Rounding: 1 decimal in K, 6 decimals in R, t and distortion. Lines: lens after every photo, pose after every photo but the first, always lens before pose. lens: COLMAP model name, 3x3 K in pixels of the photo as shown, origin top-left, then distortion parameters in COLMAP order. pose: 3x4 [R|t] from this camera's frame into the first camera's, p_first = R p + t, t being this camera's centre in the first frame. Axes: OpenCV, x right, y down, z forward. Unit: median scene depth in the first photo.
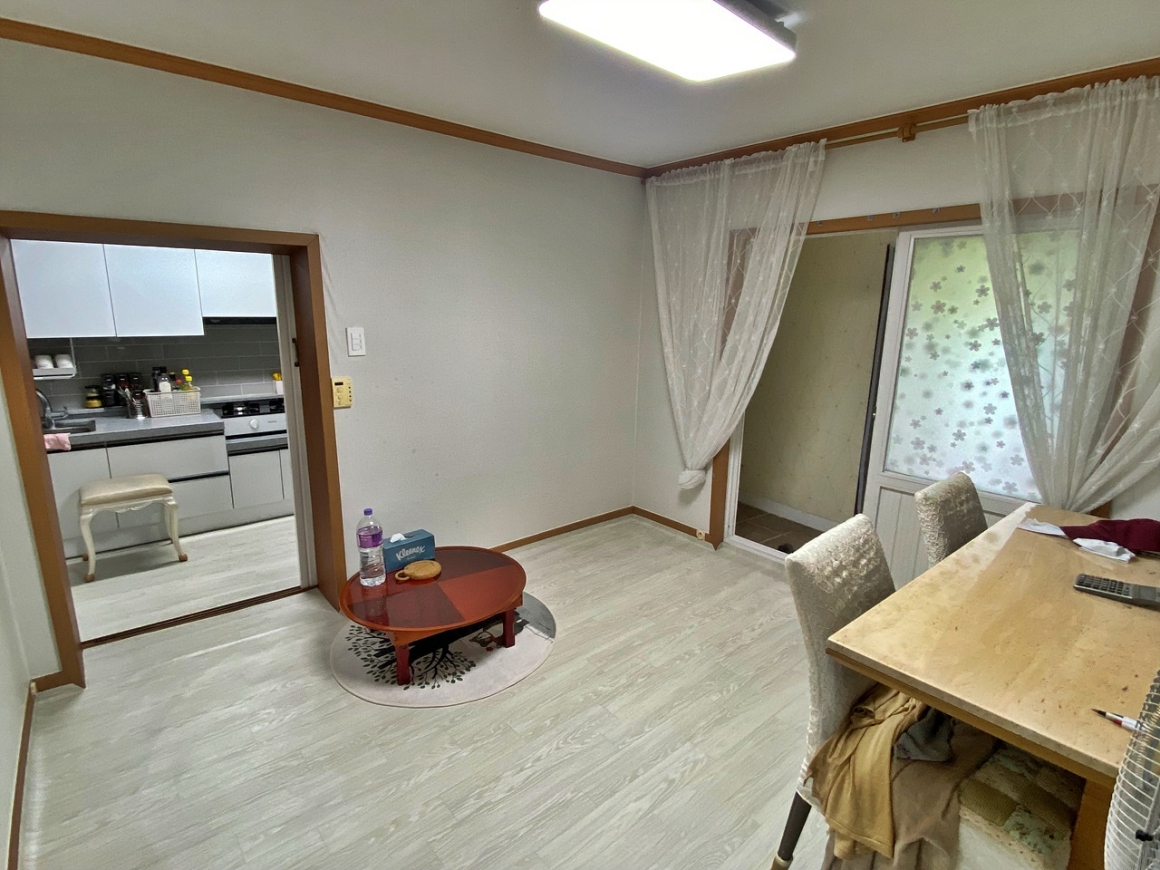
lens RADIAL K [[590.3, 0, 580.0], [0, 590.3, 435.0], [0, 0, 1]] dist [-0.016655, -0.000559]
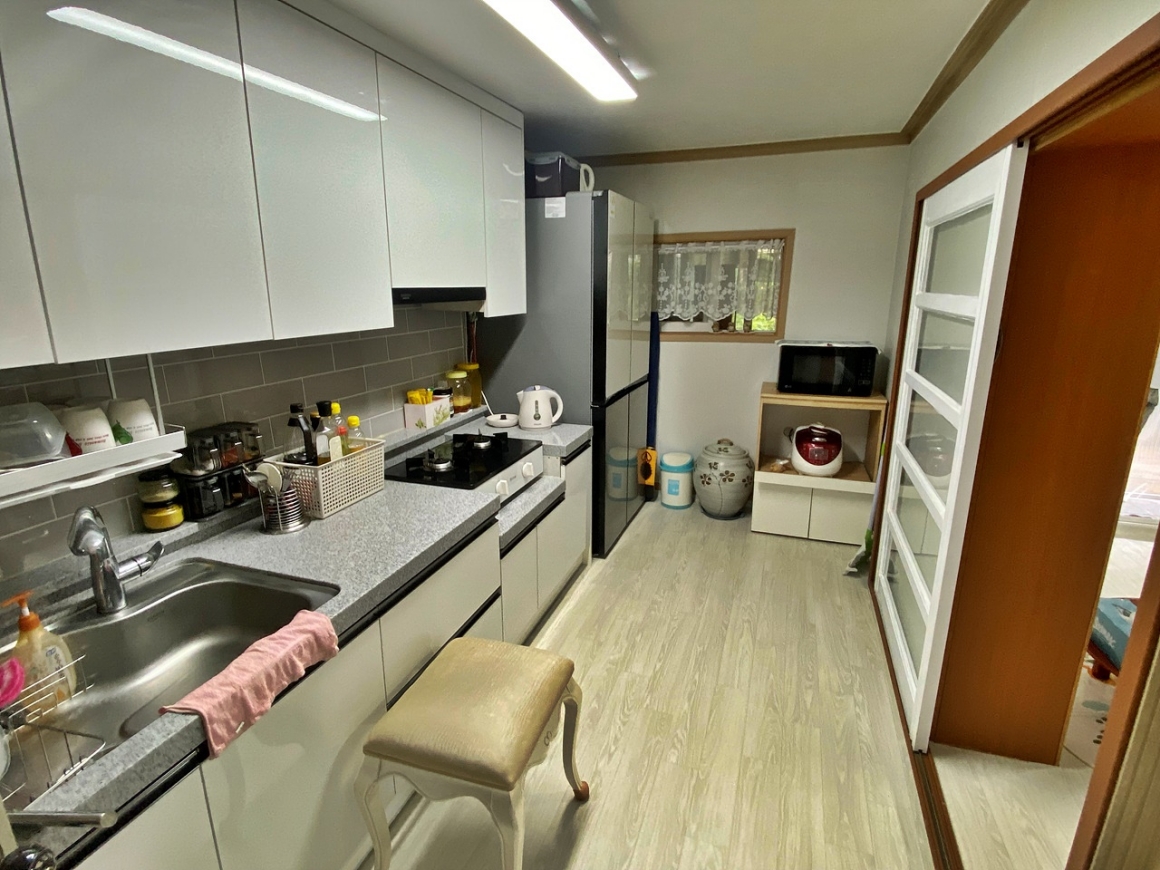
lens RADIAL K [[590.3, 0, 580.0], [0, 590.3, 435.0], [0, 0, 1]] dist [-0.016655, -0.000559]
pose [[0.862740, -0.147964, 0.483514, -0.772227], [0.126032, 0.988974, 0.077763, -0.103558], [-0.489689, -0.006151, 0.871876, 0.517523]]
